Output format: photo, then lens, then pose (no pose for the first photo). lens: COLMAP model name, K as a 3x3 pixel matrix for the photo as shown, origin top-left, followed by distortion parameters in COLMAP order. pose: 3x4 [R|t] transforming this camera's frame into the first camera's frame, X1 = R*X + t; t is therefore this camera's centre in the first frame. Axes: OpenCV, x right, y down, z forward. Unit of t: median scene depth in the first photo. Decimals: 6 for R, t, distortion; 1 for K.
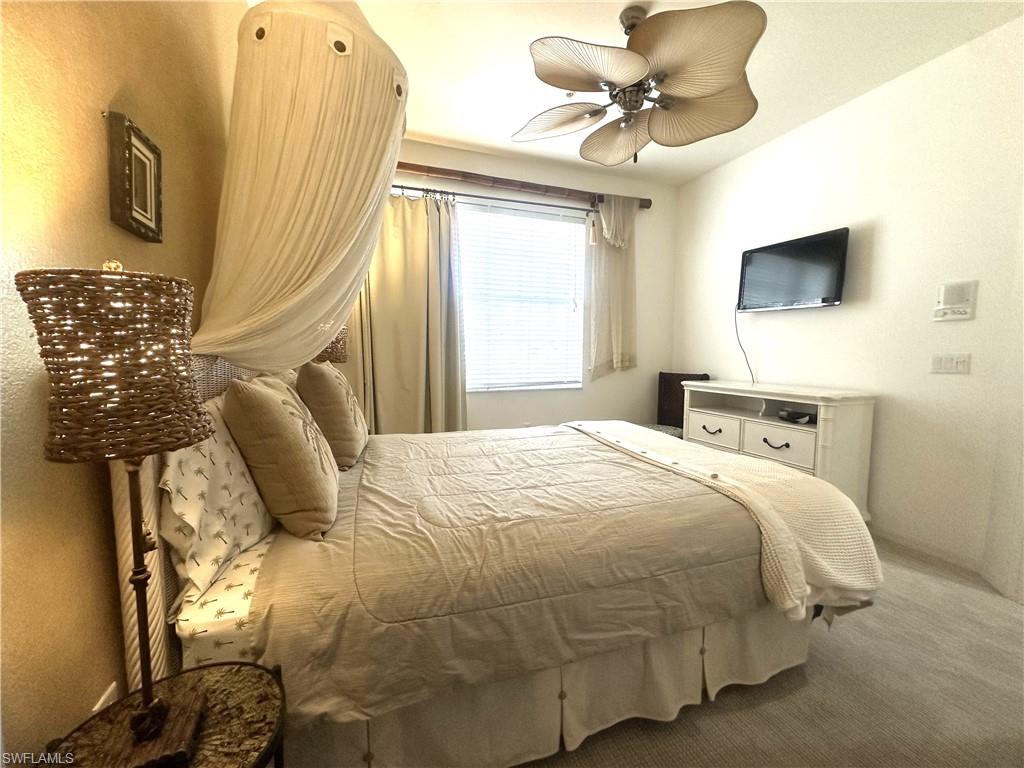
lens RADIAL K [[403.5, 0, 512.0], [0, 403.5, 384.0], [0, 0, 1]] dist [0.000286, -0.000013]
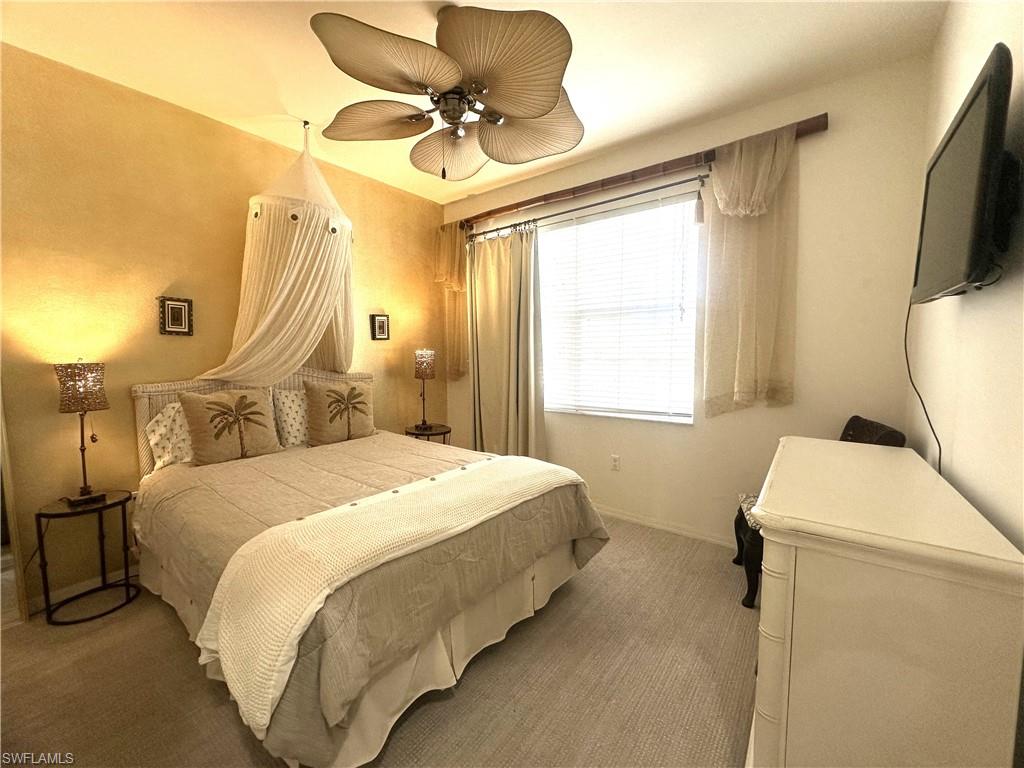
lens RADIAL K [[416.1, 0, 512.0], [0, 416.1, 384.0], [0, 0, 1]] dist [-0.011796, -0.000026]
pose [[0.548738, 0.047138, -0.834664, 0.734481], [-0.062134, 0.997947, 0.015510, -0.064202], [0.833682, 0.043350, 0.550541, 0.382148]]
